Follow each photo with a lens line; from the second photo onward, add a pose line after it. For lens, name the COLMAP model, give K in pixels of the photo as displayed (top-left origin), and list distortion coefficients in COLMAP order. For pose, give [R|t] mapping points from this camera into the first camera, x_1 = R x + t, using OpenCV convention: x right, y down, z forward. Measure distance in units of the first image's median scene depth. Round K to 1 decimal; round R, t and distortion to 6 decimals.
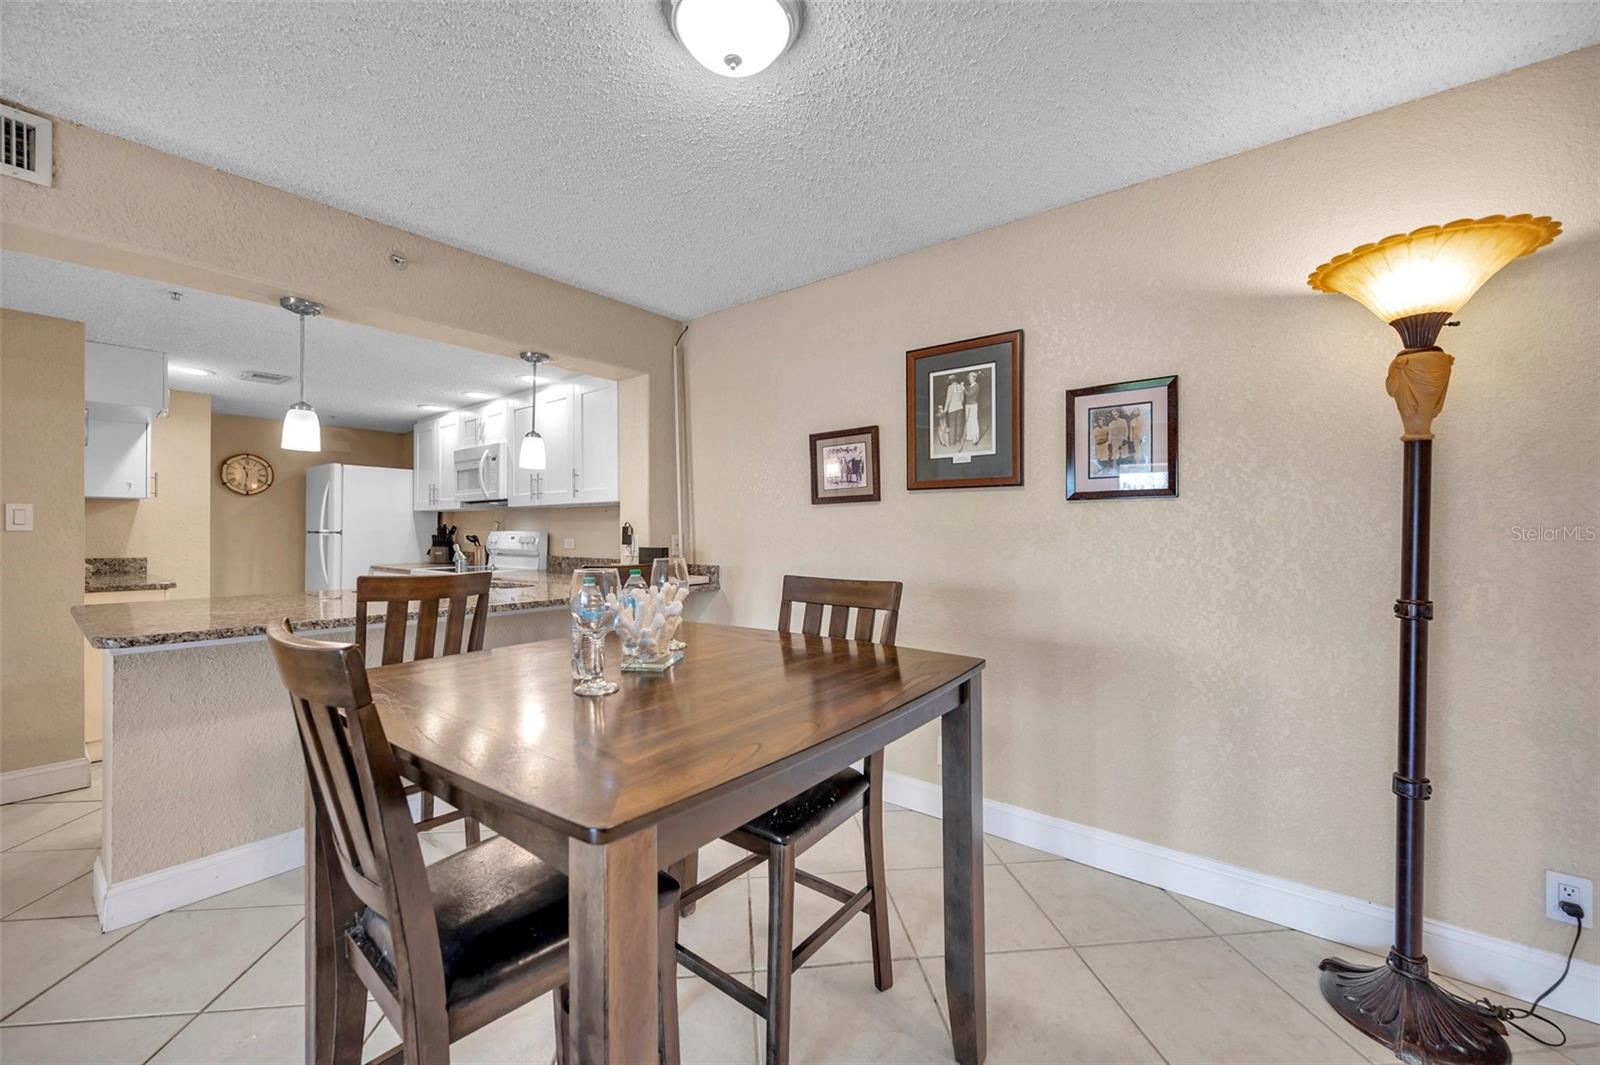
lens RADIAL K [[627.3, 0, 794.1], [0, 627.3, 533.0], [0, 0, 1]] dist [0.000867, 0.000187]
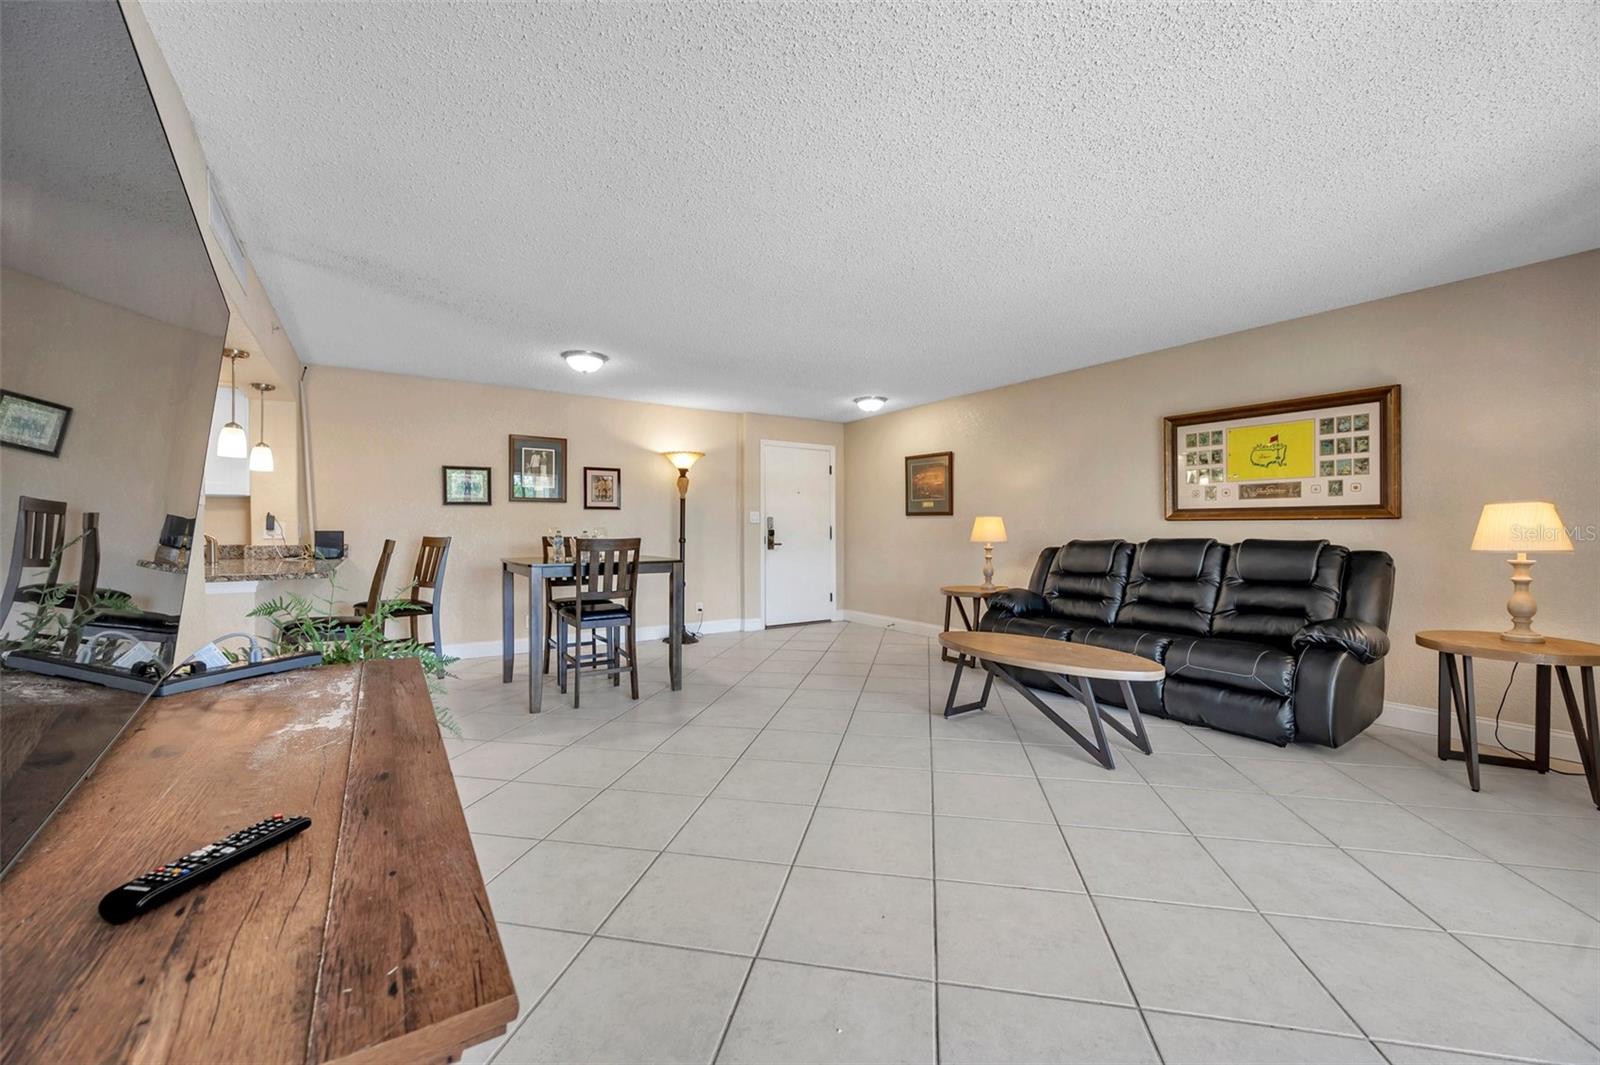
lens RADIAL K [[633.5, 0, 800.0], [0, 633.5, 532.5], [0, 0, 1]] dist [-0.002317, 0.000366]
pose [[0.299764, -0.005612, 0.953997, -1.351193], [0.006744, 0.999970, 0.003763, 0.030558], [-0.953990, 0.005306, 0.299793, -0.480126]]
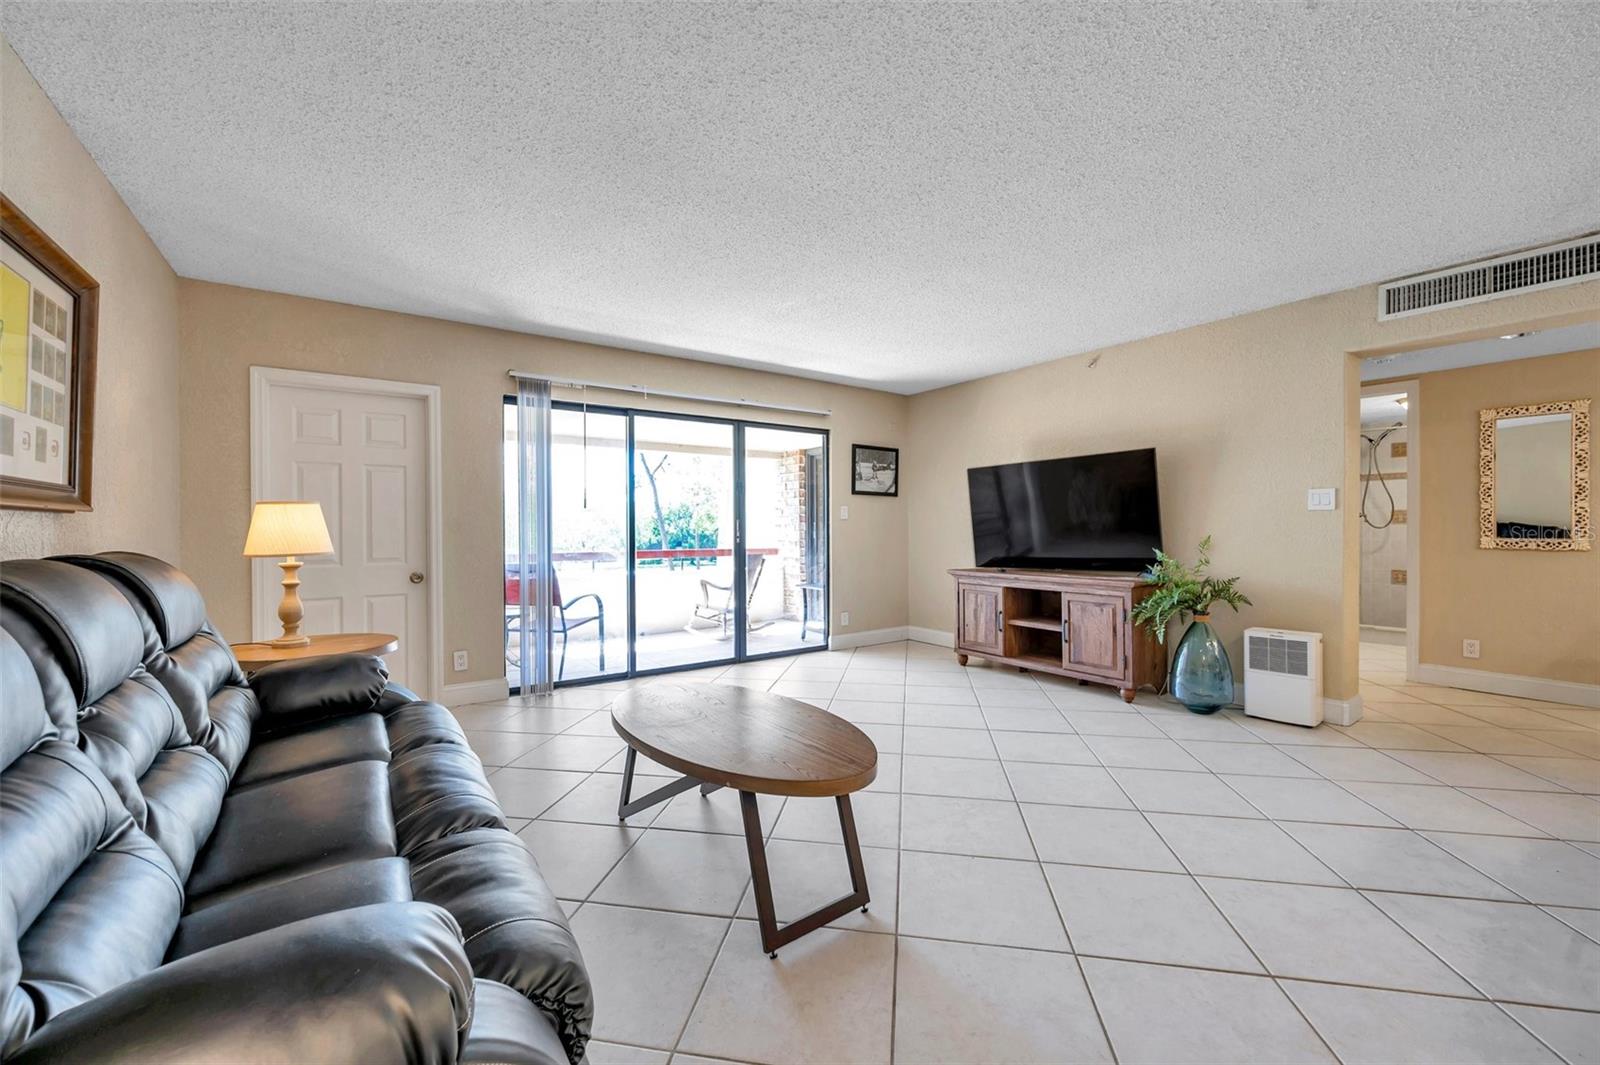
lens RADIAL K [[627.6, 0, 802.2], [0, 627.6, 532.7], [0, 0, 1]] dist [-0.001272, 0.000426]
pose [[-0.273964, 0.007867, -0.961708, 0.464514], [-0.000659, 0.999965, 0.008368, 0.032119], [0.961740, 0.002926, -0.273949, -0.280117]]
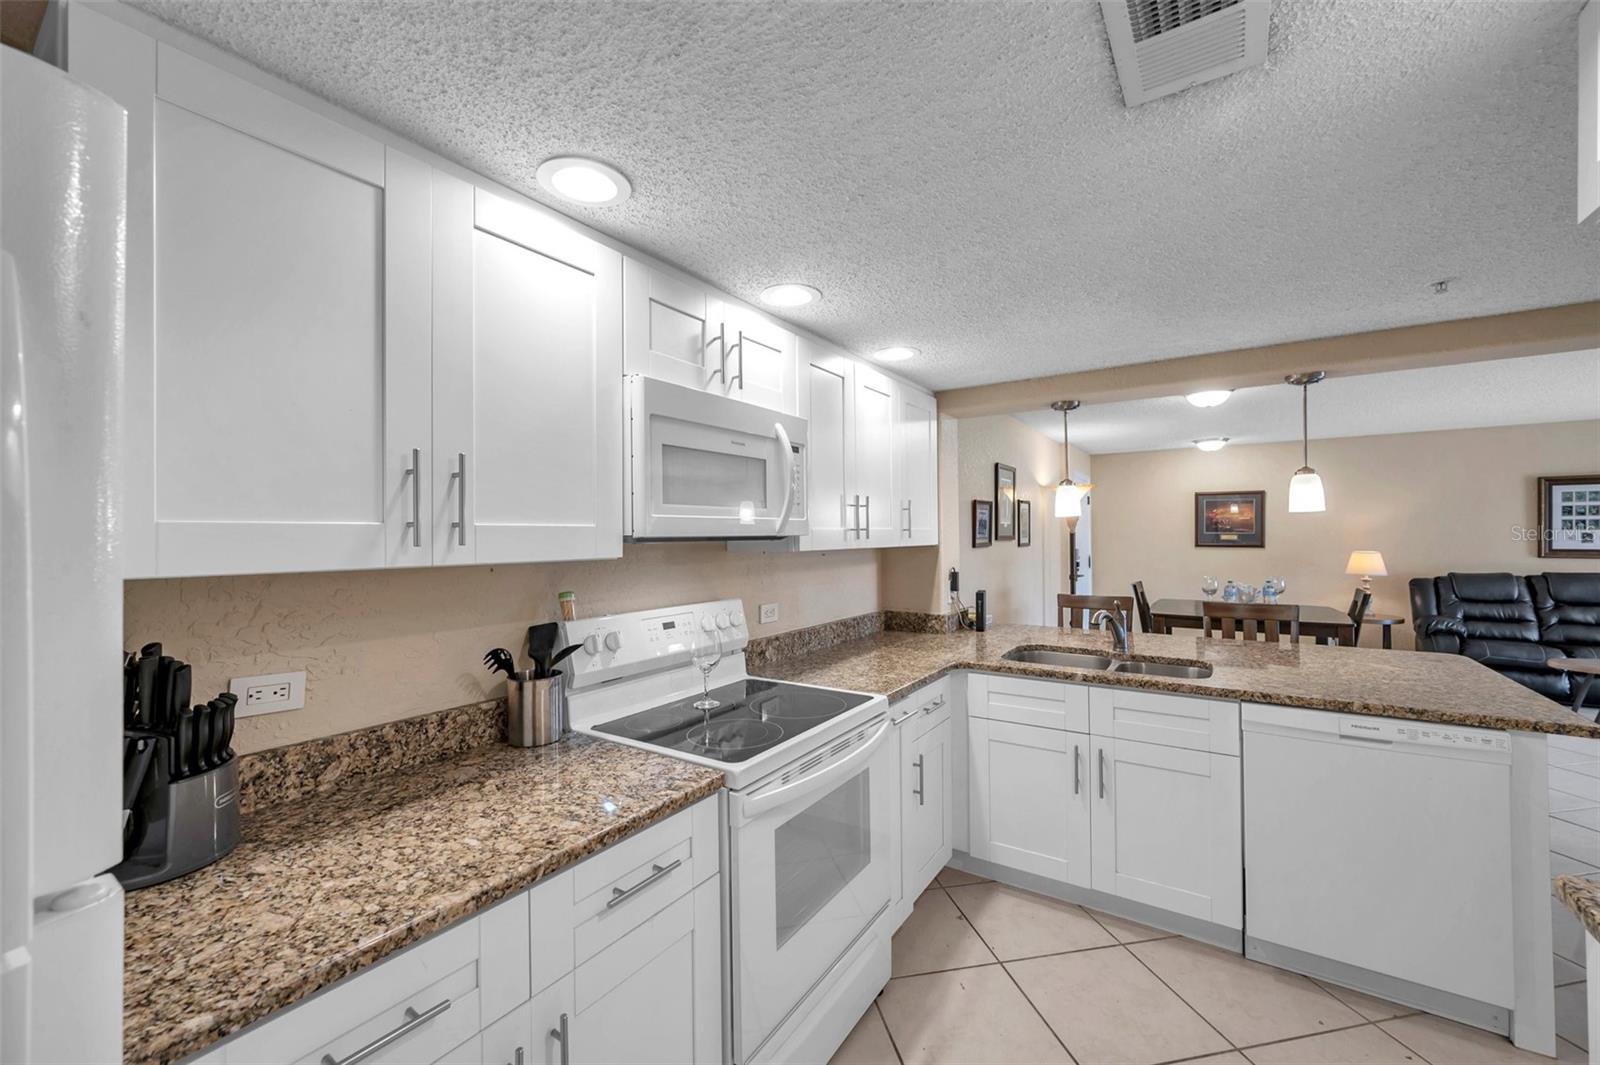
lens RADIAL K [[633.5, 0, 800.0], [0, 633.5, 532.5], [0, 0, 1]] dist [-0.002317, 0.000366]
pose [[-0.087842, 0.003972, 0.996127, -1.381847], [0.011249, 0.999932, -0.002995, -0.080148], [-0.996071, 0.010942, -0.087880, 1.516265]]
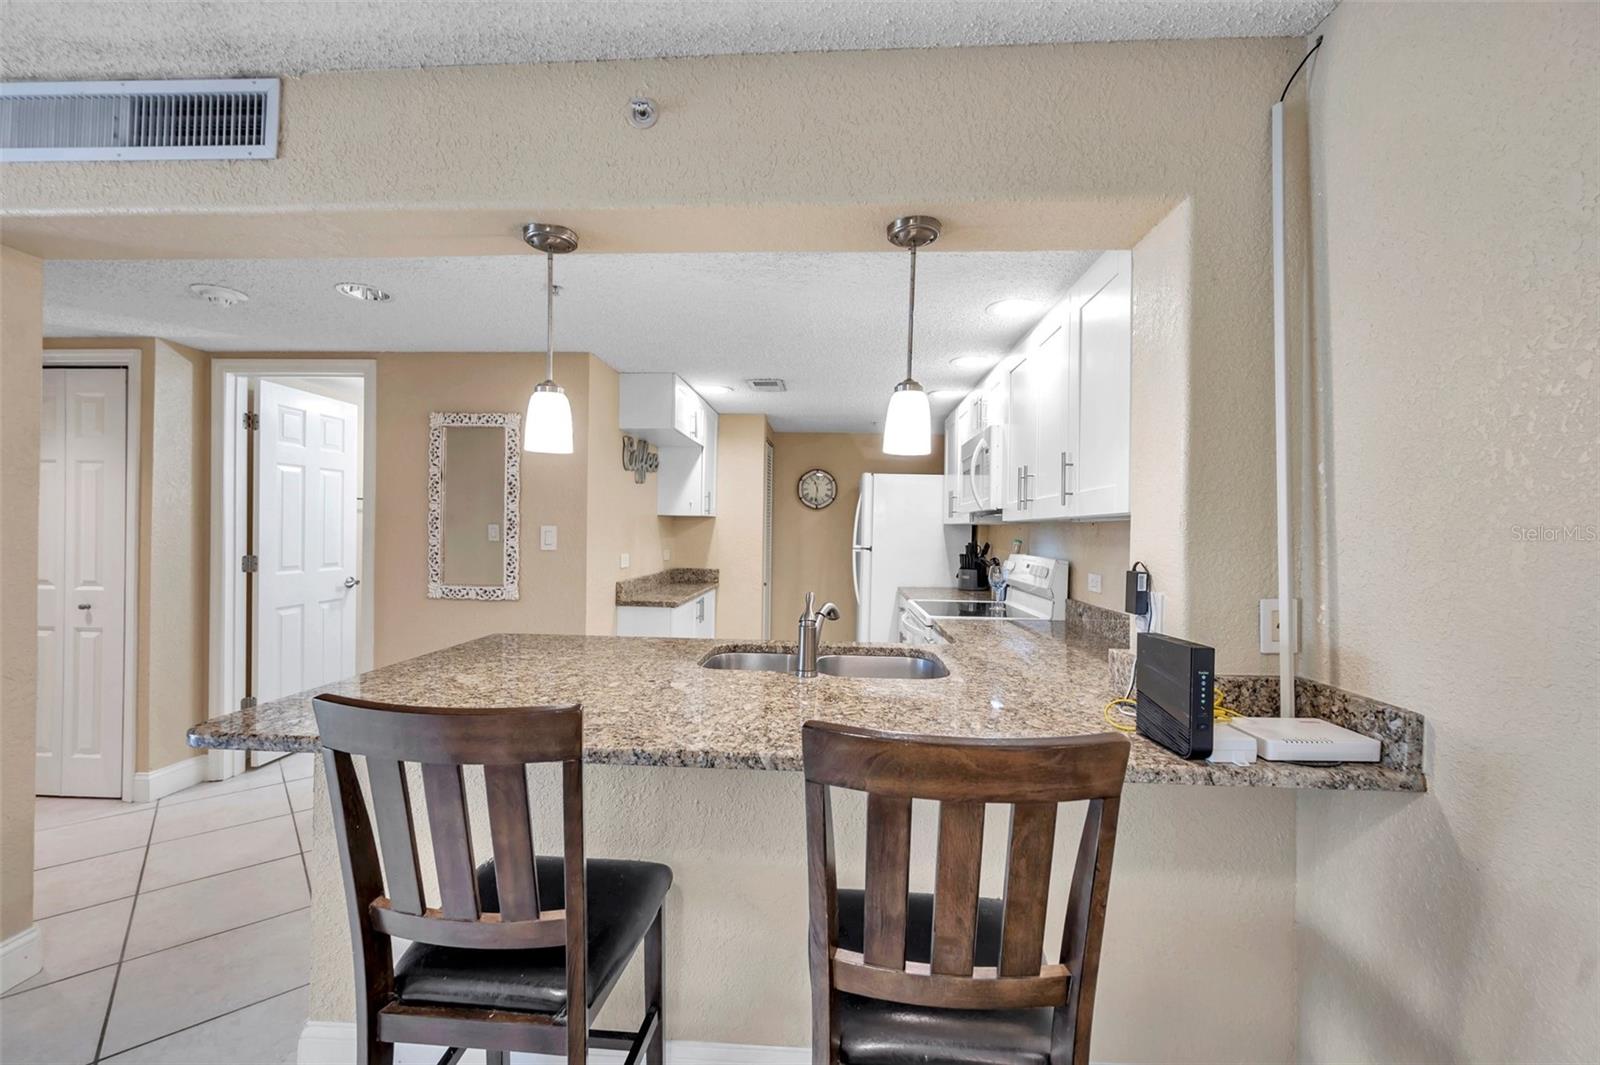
lens RADIAL K [[642.2, 0, 802.5], [0, 642.2, 531.8], [0, 0, 1]] dist [-0.004149, -0.000193]
pose [[0.586071, 0.009031, -0.810209, -0.049100], [-0.016255, 0.999868, -0.000613, -0.039013], [0.810097, 0.013530, 0.586140, 0.634150]]
